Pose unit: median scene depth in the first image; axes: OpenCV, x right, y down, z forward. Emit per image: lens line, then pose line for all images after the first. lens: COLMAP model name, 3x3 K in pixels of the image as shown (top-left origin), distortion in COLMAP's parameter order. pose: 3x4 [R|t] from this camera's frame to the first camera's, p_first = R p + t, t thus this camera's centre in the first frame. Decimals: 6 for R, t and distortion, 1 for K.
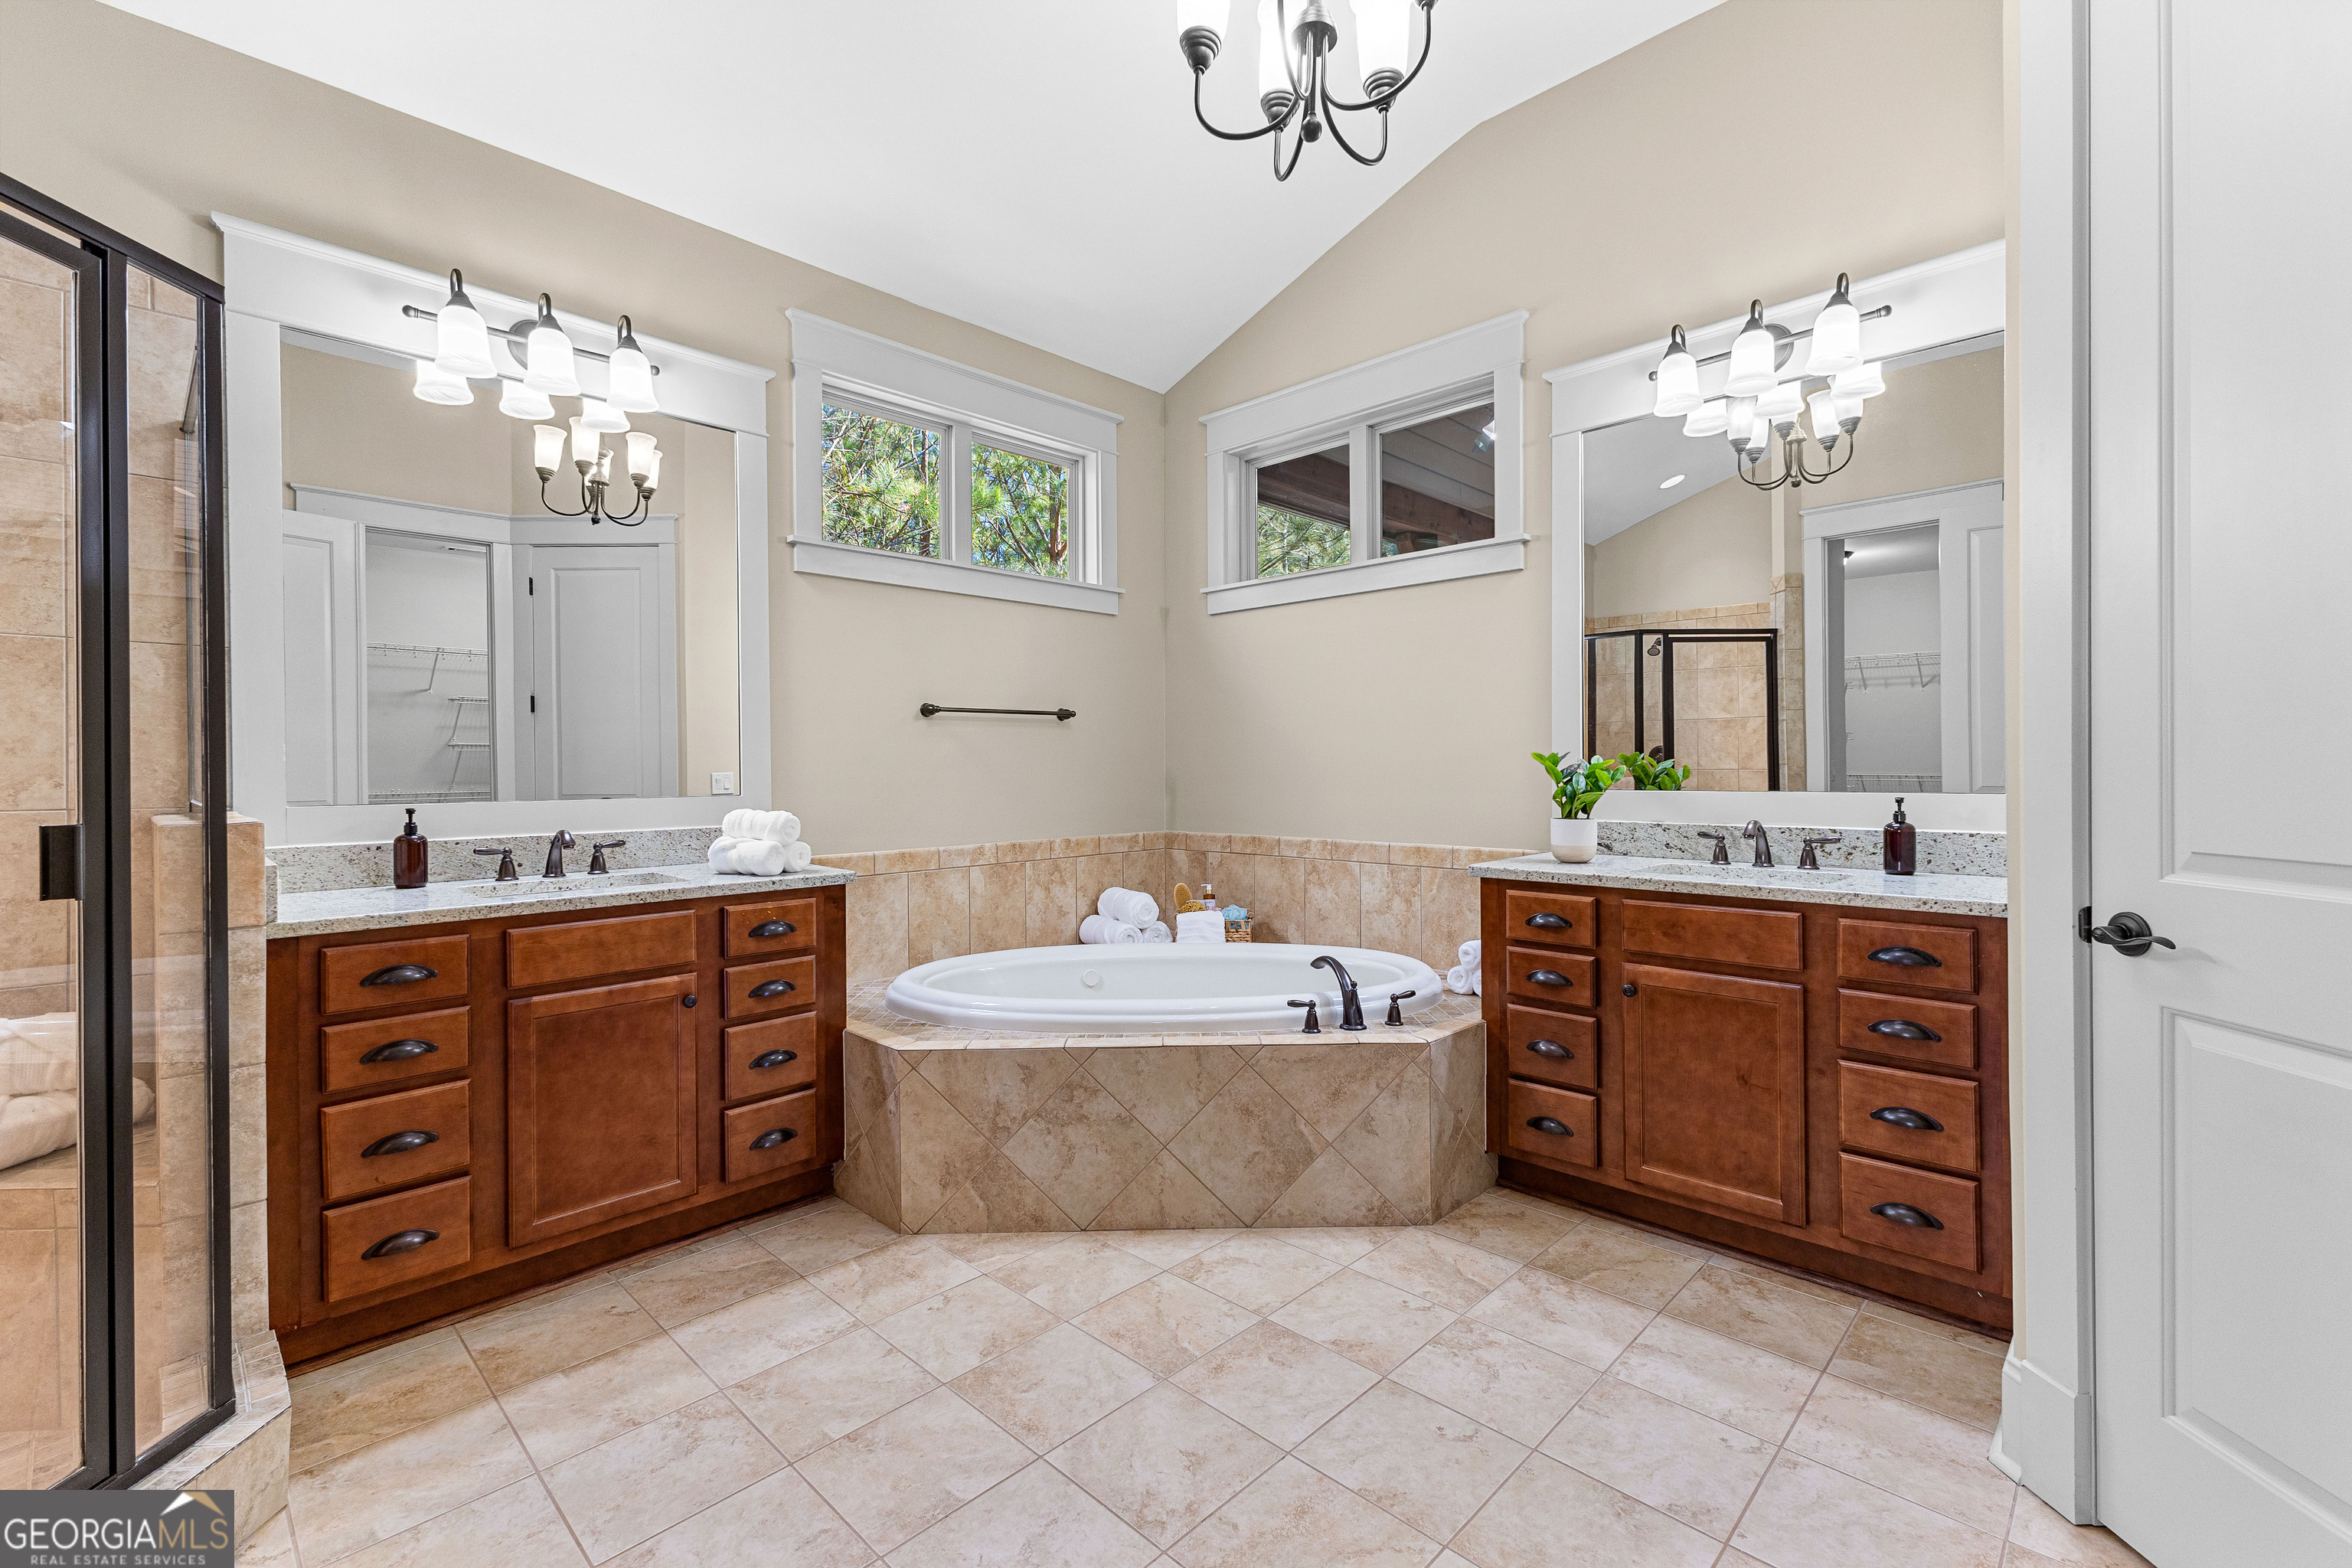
lens RADIAL K [[1015.2, 0, 1182.6], [0, 1015.2, 773.7], [0, 0, 1]] dist [0.011547, -0.002056]
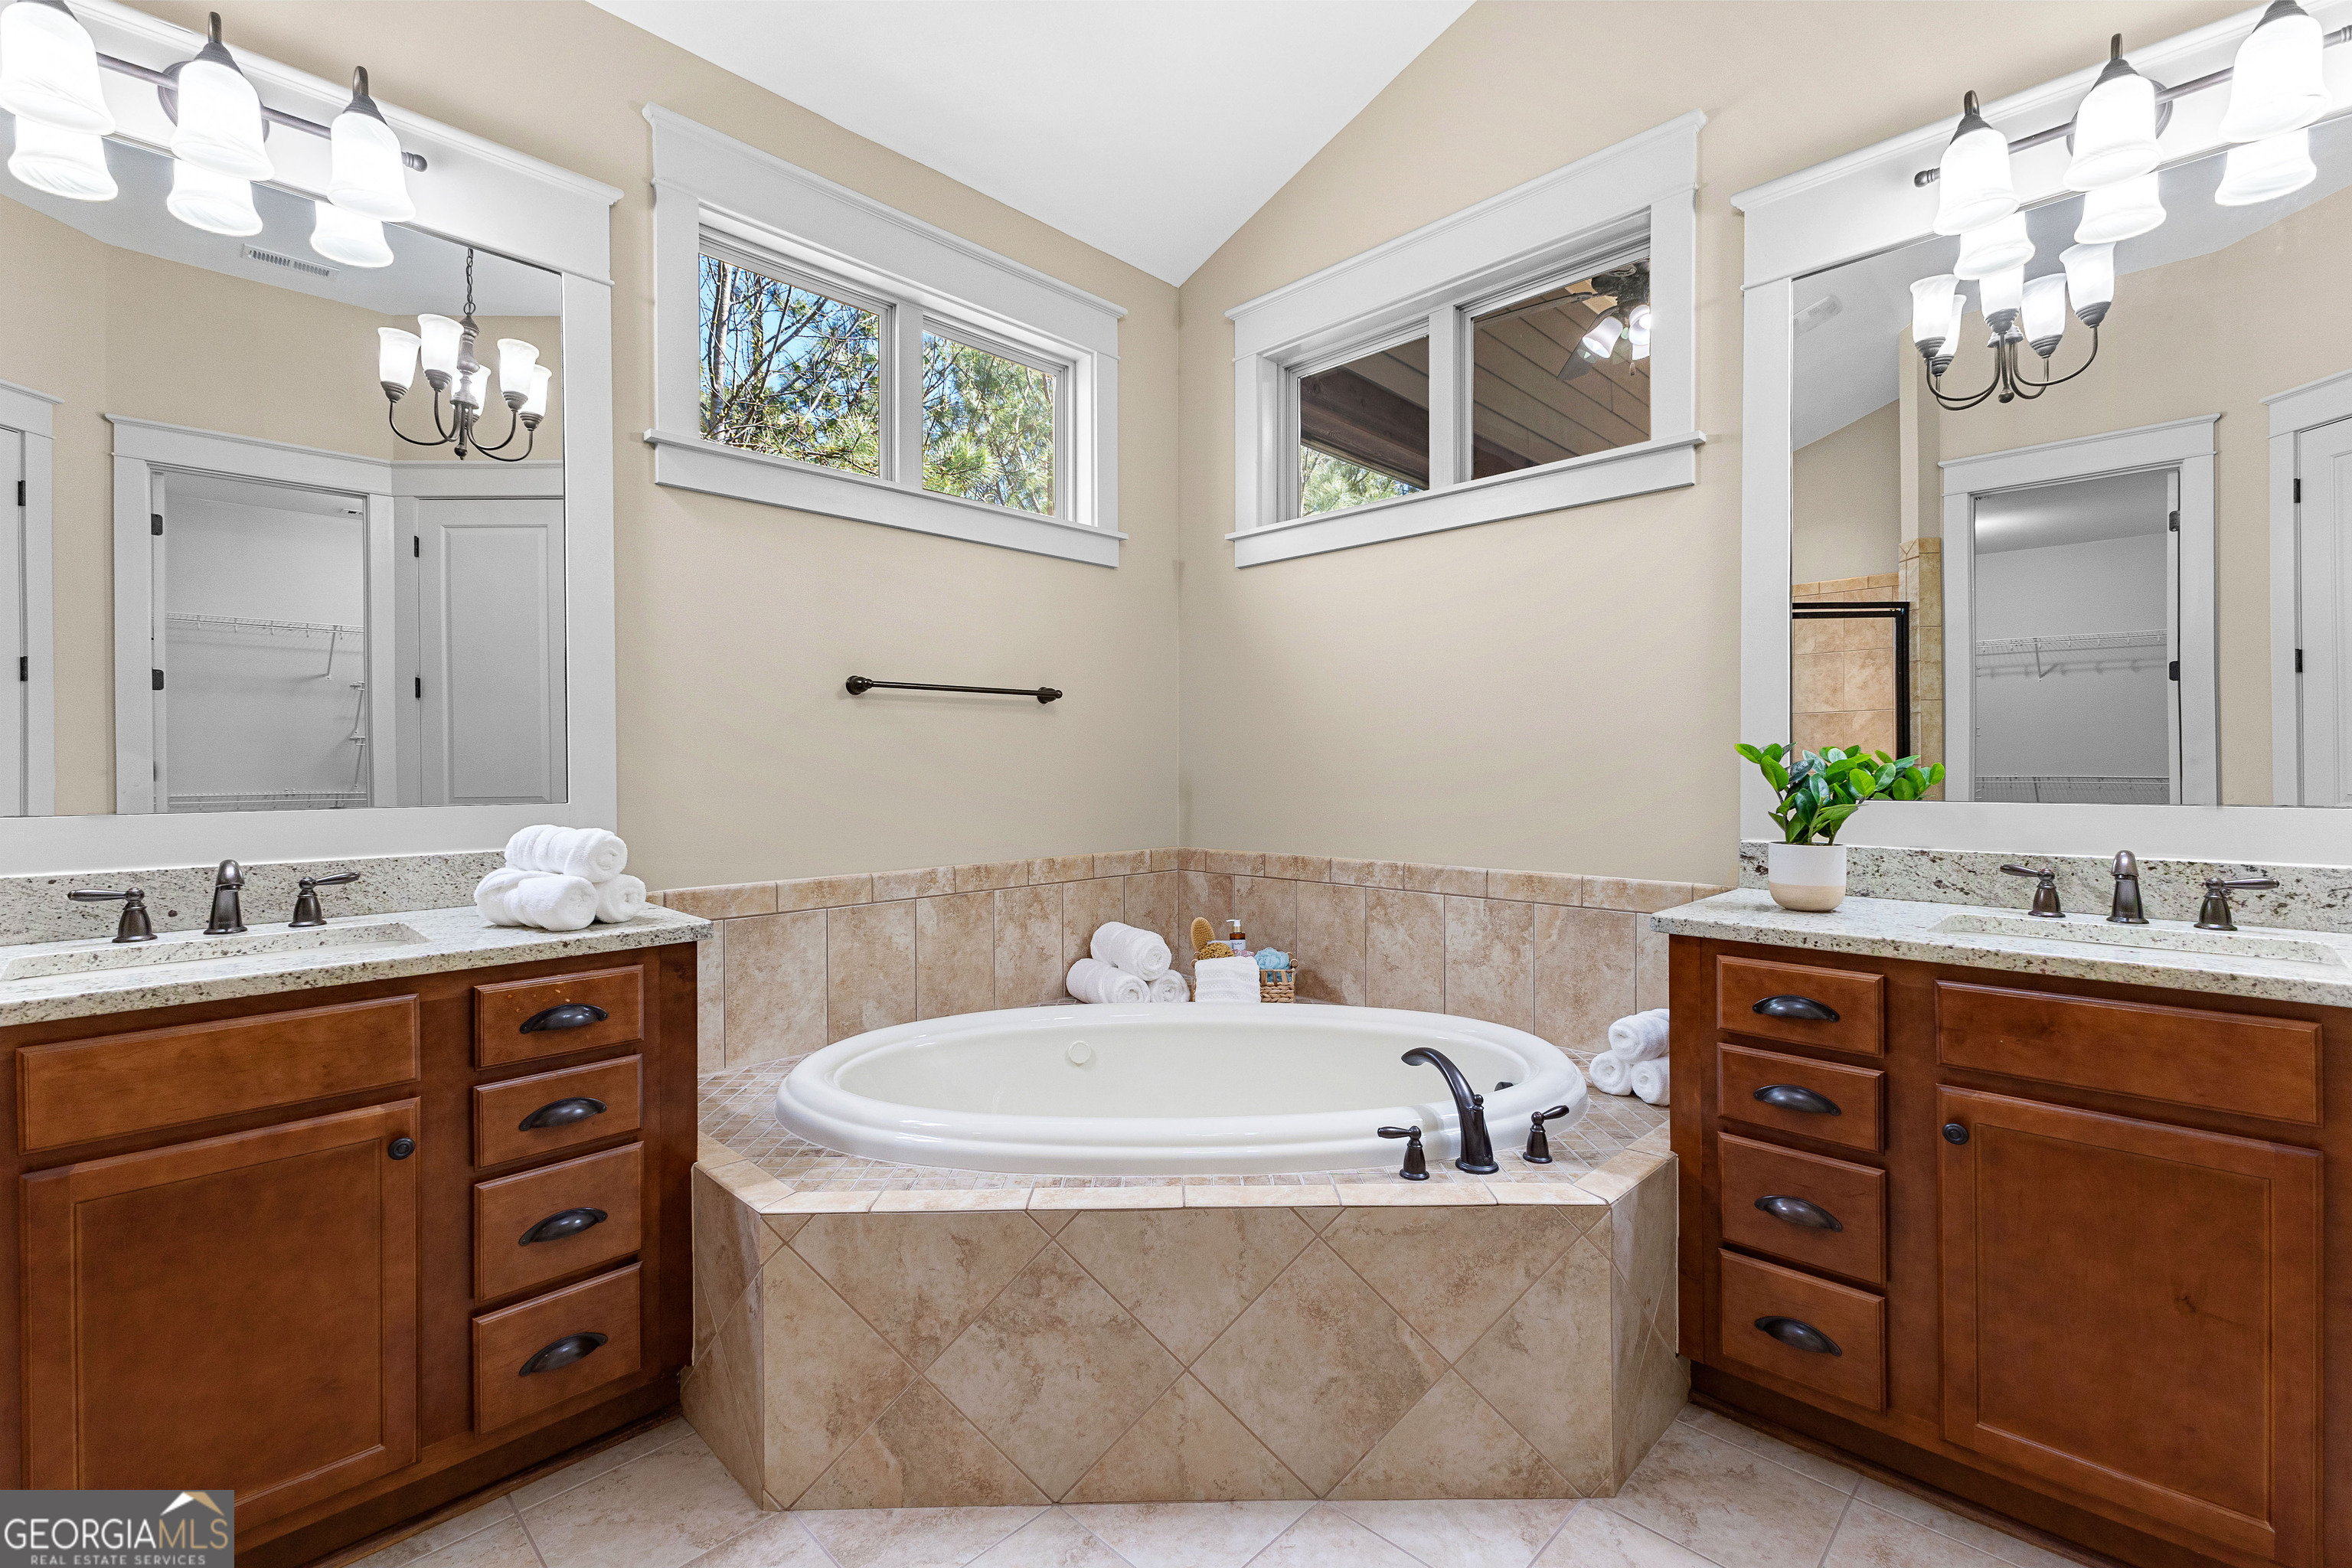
lens RADIAL K [[1015.2, 0, 1182.6], [0, 1015.2, 773.7], [0, 0, 1]] dist [0.011547, -0.002056]
pose [[0.999987, 0.003390, -0.003691, -0.019317], [-0.003392, 0.999994, -0.000434, 0.000631], [0.003689, 0.000446, 0.999993, 0.377316]]
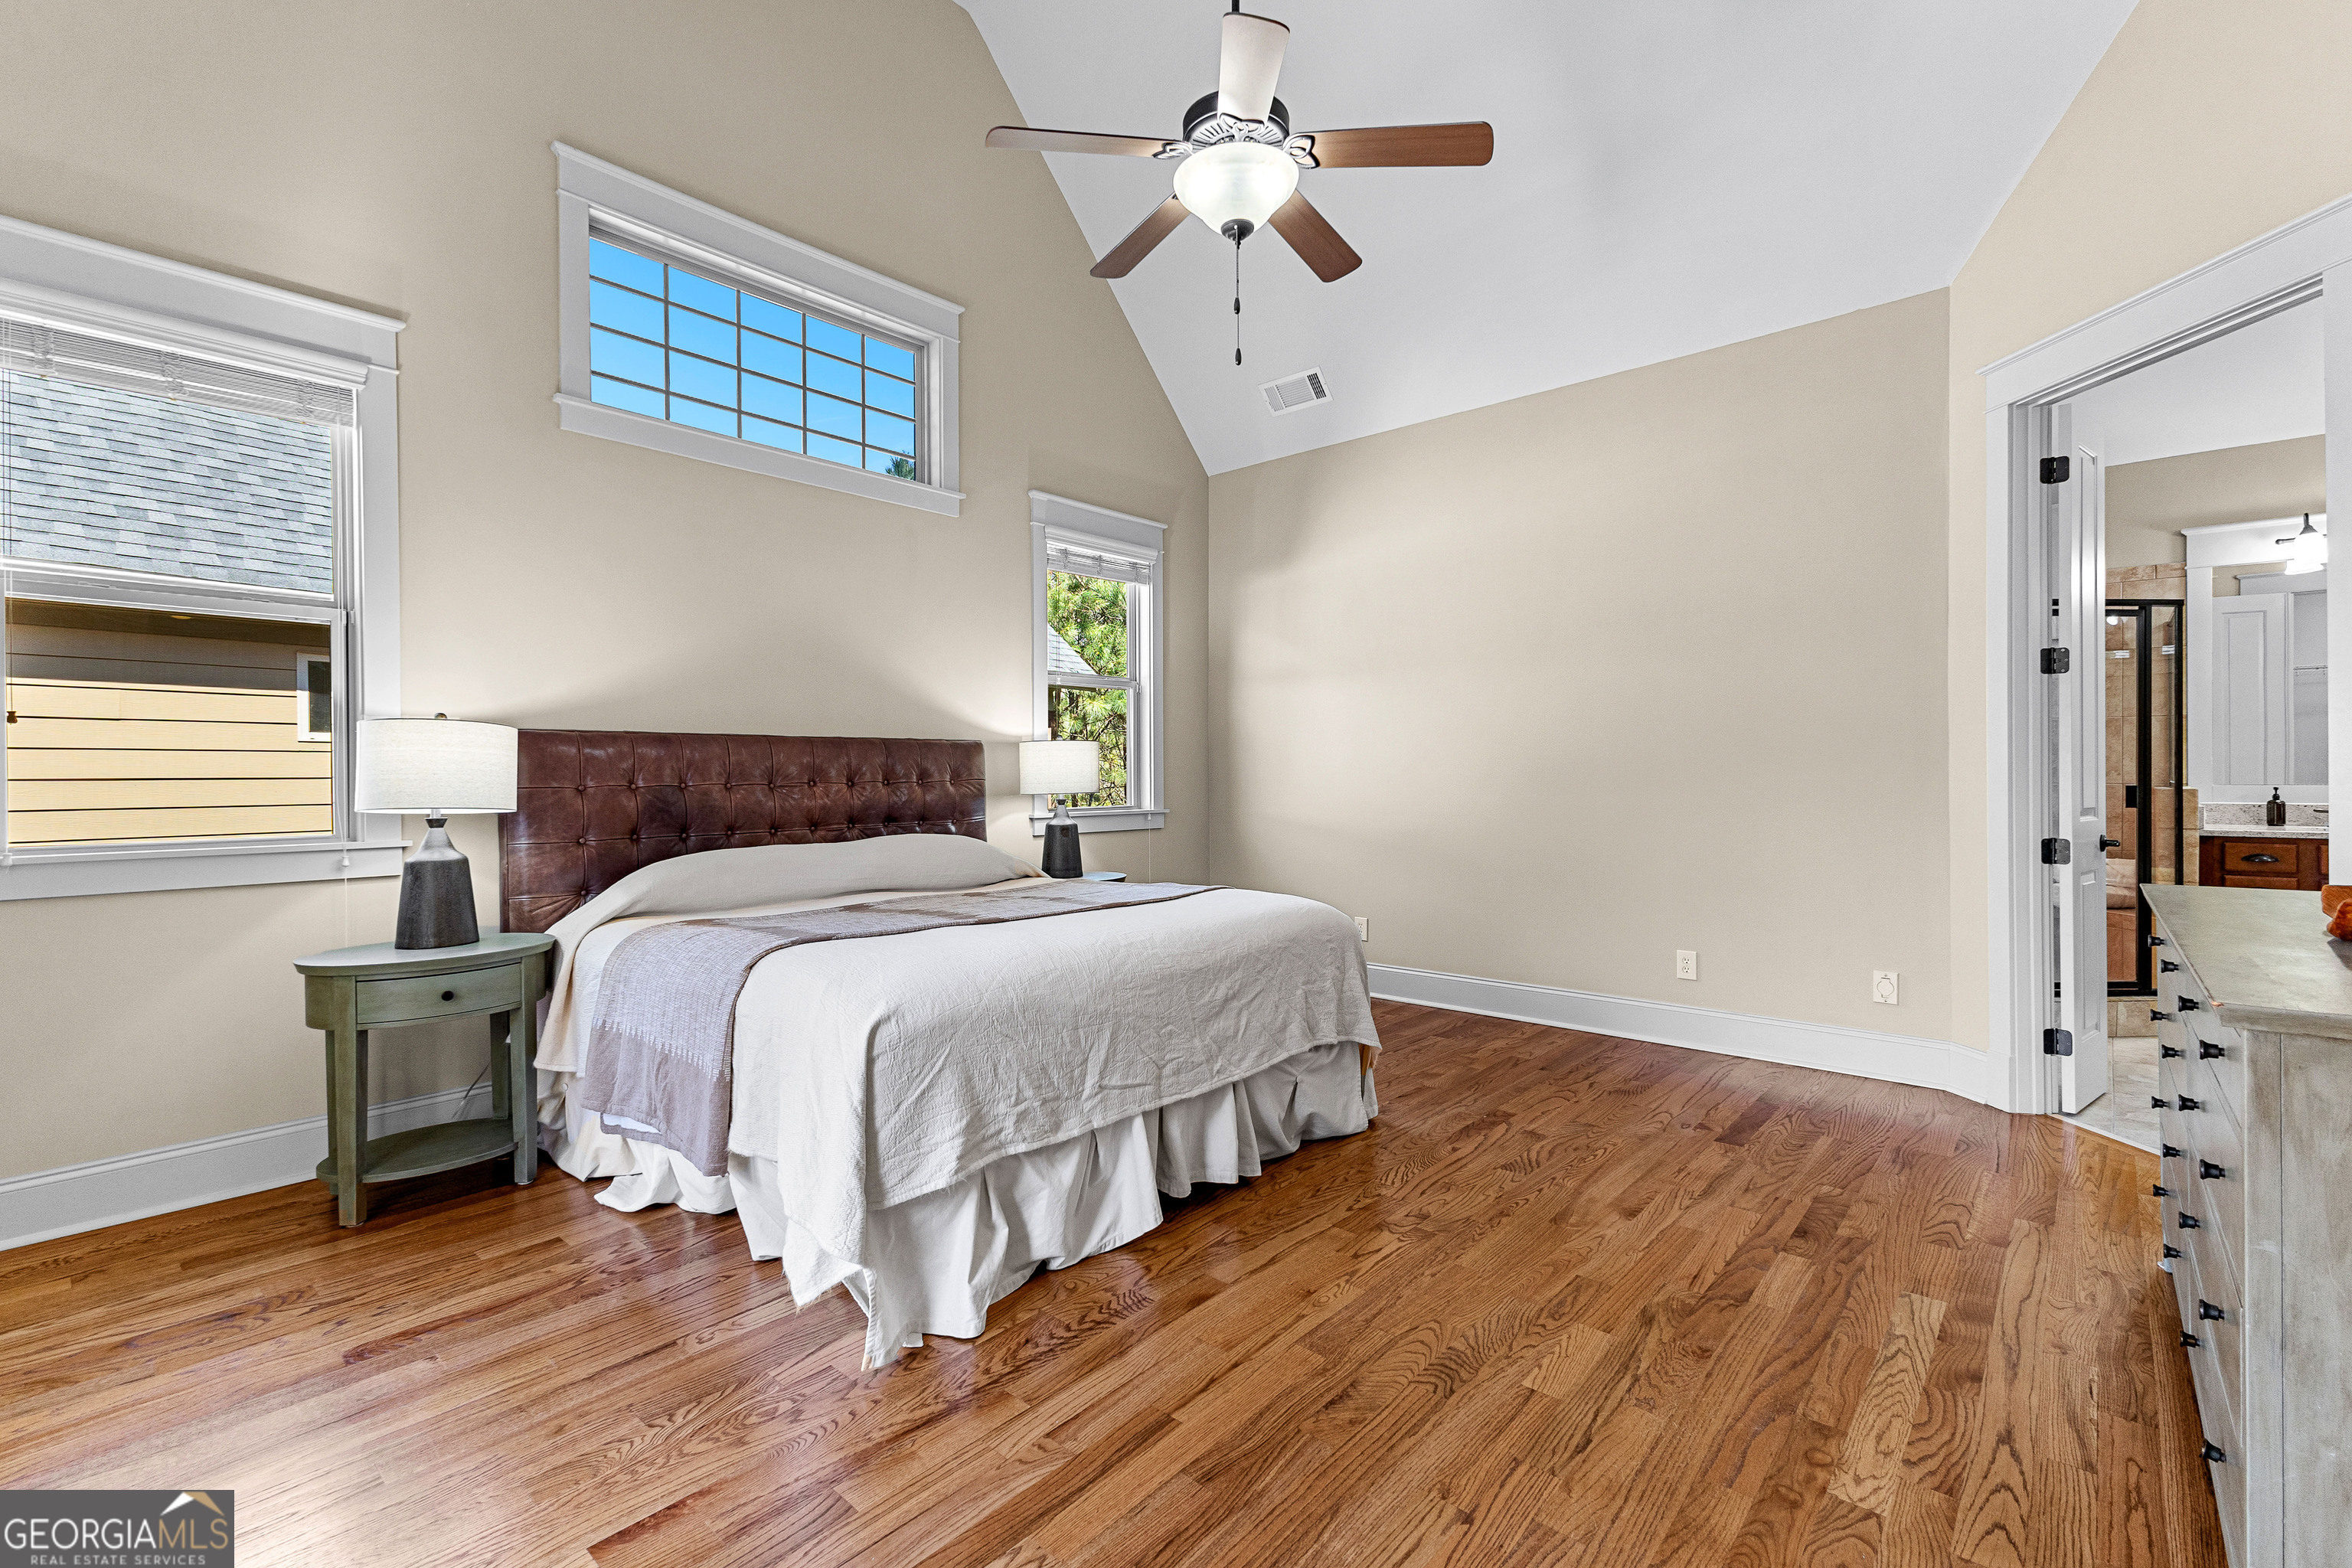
lens RADIAL K [[1015.2, 0, 1182.6], [0, 1015.2, 773.7], [0, 0, 1]] dist [0.011547, -0.002056]
pose [[0.039770, 0.003872, -0.999201, 1.149939], [-0.001800, 0.999991, 0.003804, 0.003029], [0.999207, 0.001647, 0.039777, -1.207529]]
